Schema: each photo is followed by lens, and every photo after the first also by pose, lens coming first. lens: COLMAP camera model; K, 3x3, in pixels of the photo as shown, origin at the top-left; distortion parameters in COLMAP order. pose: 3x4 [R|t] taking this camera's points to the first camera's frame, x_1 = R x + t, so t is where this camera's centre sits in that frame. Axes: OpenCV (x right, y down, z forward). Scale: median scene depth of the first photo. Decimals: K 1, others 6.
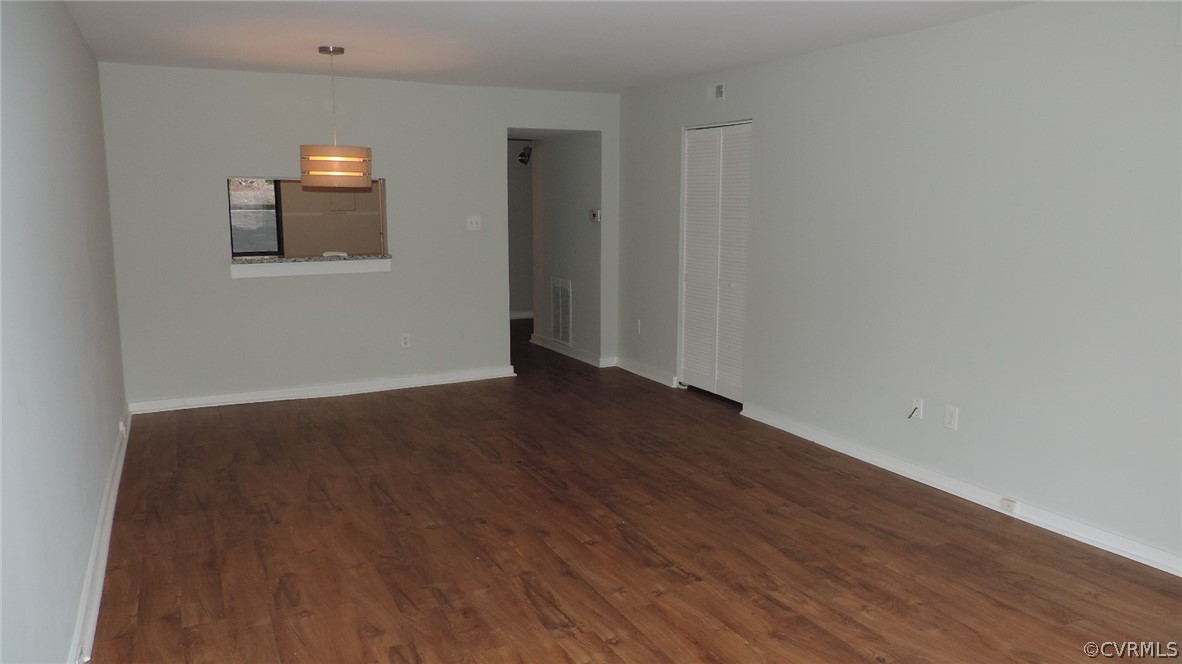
lens RADIAL K [[845.1, 0, 591.4], [0, 845.1, 331.5], [0, 0, 1]] dist [-0.019181, 0.001674]
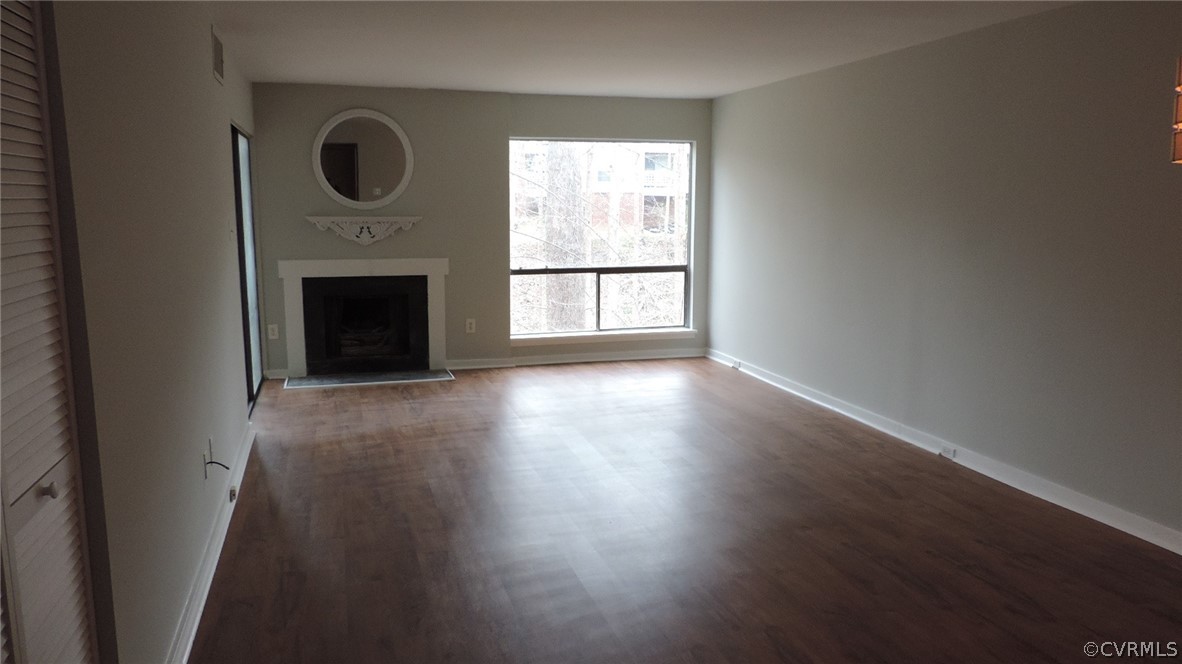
lens RADIAL K [[845.1, 0, 591.5], [0, 845.1, 333.1], [0, 0, 1]] dist [-0.019181, 0.001674]
pose [[-0.987370, -0.024865, 0.156465, -0.113542], [0.024852, 0.951071, 0.307973, -0.365099], [-0.156467, 0.307972, -0.938441, 2.364870]]
